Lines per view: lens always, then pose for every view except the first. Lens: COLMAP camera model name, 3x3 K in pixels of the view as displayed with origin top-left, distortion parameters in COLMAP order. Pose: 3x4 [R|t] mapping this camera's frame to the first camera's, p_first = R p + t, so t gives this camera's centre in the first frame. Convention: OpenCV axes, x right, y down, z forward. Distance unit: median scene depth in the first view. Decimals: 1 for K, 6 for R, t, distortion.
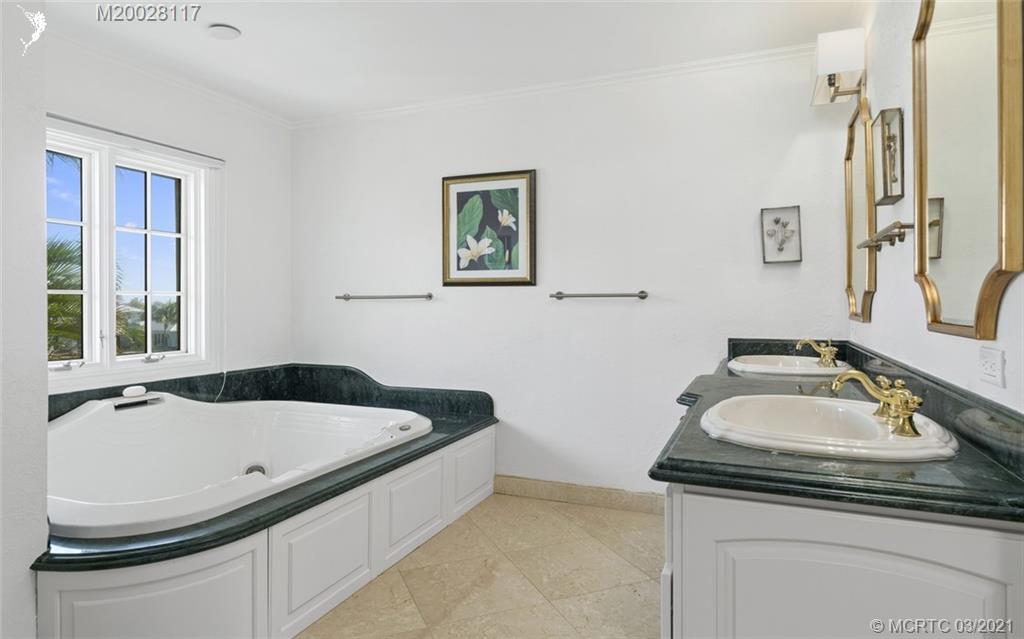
lens RADIAL K [[602.6, 0, 512.2], [0, 602.6, 309.8], [0, 0, 1]] dist [-0.000084, -0.000213]
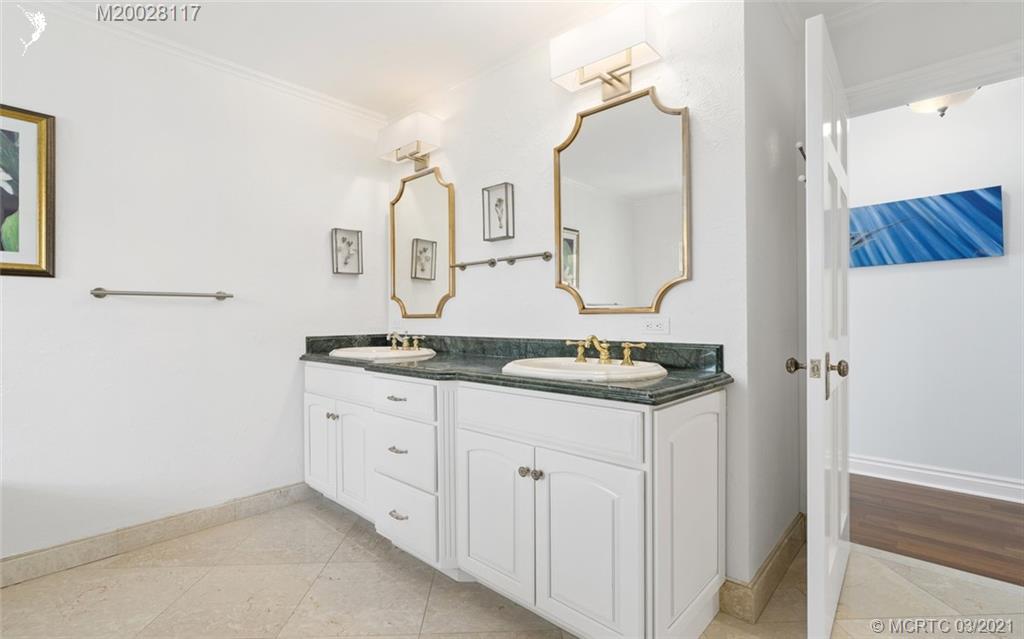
lens RADIAL K [[473.5, 0, 511.3], [0, 473.5, 321.4], [0, 0, 1]] dist [0.001172, 0.000826]
pose [[0.347849, -0.008438, 0.937512, -0.327308], [0.016605, 0.999858, 0.002838, 0.021392], [-0.937403, 0.014580, 0.347940, 0.310002]]
